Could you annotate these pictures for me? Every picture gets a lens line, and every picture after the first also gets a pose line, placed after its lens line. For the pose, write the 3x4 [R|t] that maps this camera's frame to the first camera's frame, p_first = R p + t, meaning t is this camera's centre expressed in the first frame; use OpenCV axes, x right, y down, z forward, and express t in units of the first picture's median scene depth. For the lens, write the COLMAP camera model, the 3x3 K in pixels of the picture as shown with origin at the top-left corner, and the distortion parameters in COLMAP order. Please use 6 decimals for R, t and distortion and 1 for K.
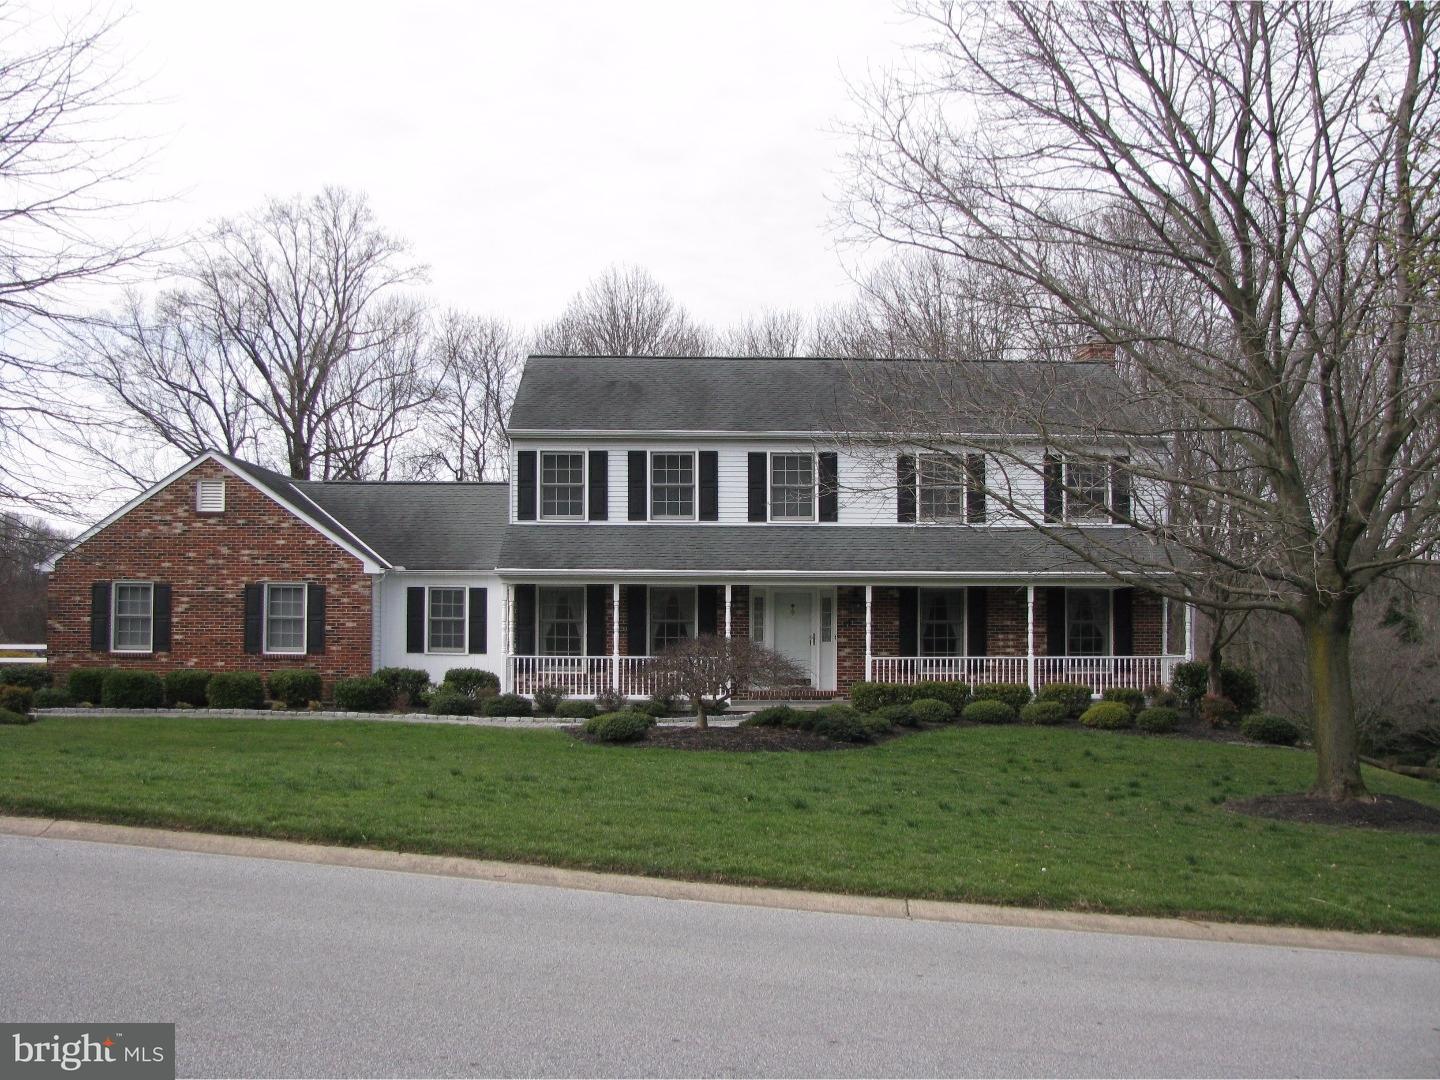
lens RADIAL K [[1532.8, 0, 713.8], [0, 1532.8, 526.3], [0, 0, 1]] dist [-0.222499, 0.279938]
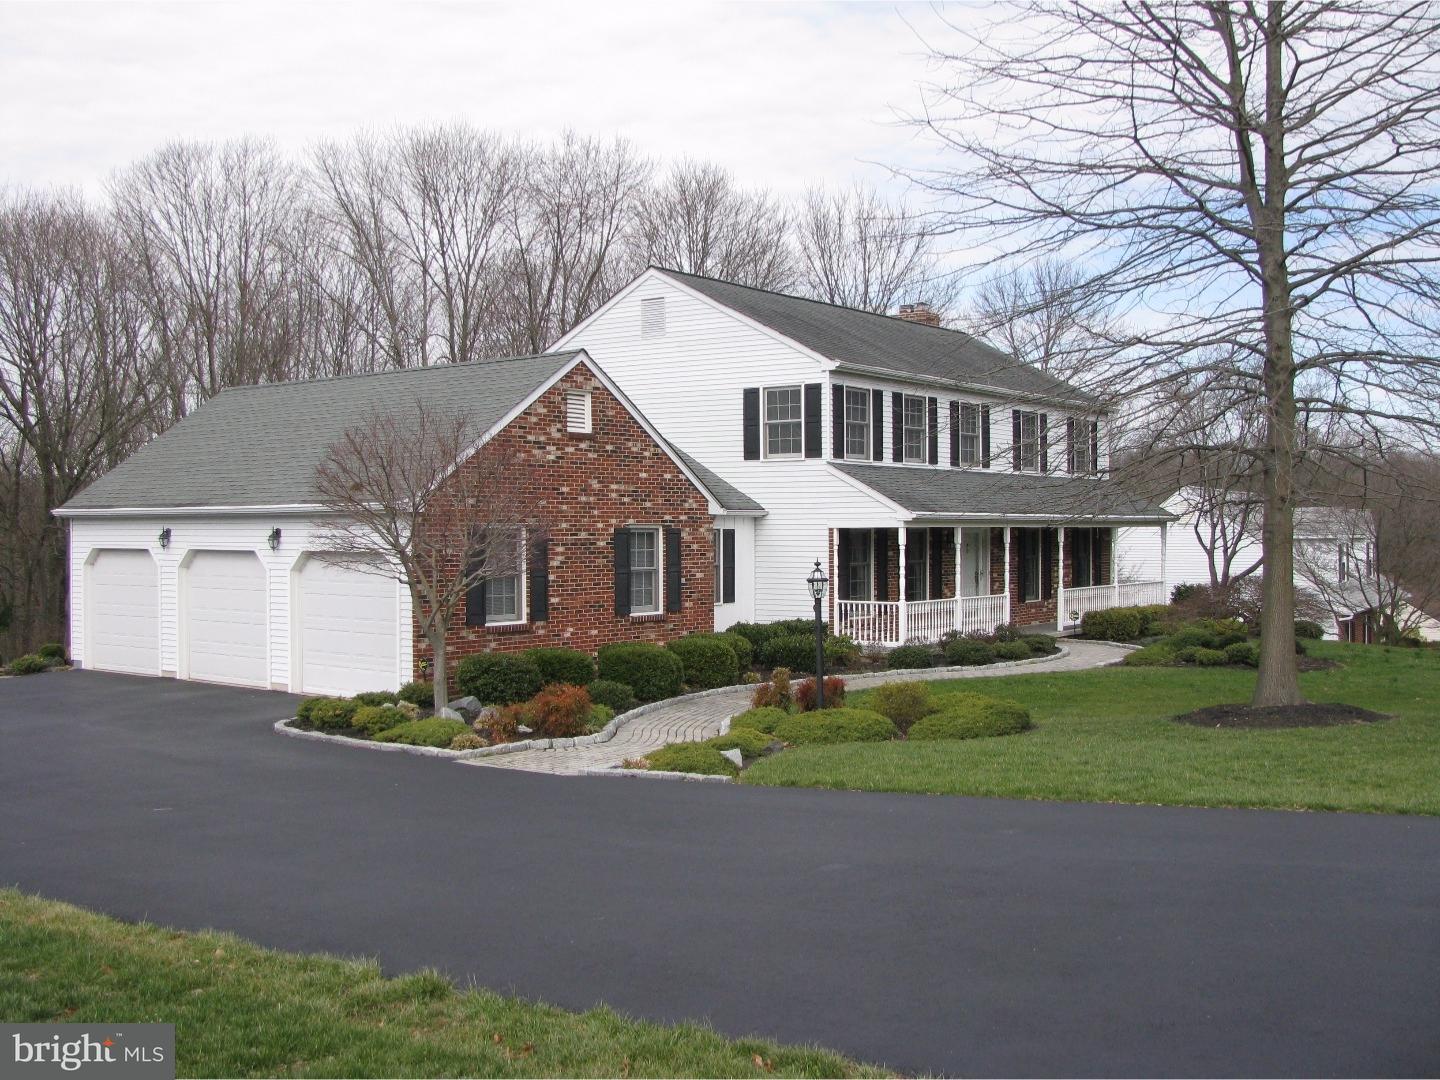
lens RADIAL K [[1532.8, 0, 713.8], [0, 1532.8, 526.3], [0, 0, 1]] dist [-0.222499, 0.279938]
pose [[0.632742, -0.003176, 0.774356, -0.892612], [-0.028029, 0.999242, 0.027001, 0.014634], [-0.773855, -0.038790, 0.632173, 0.458936]]
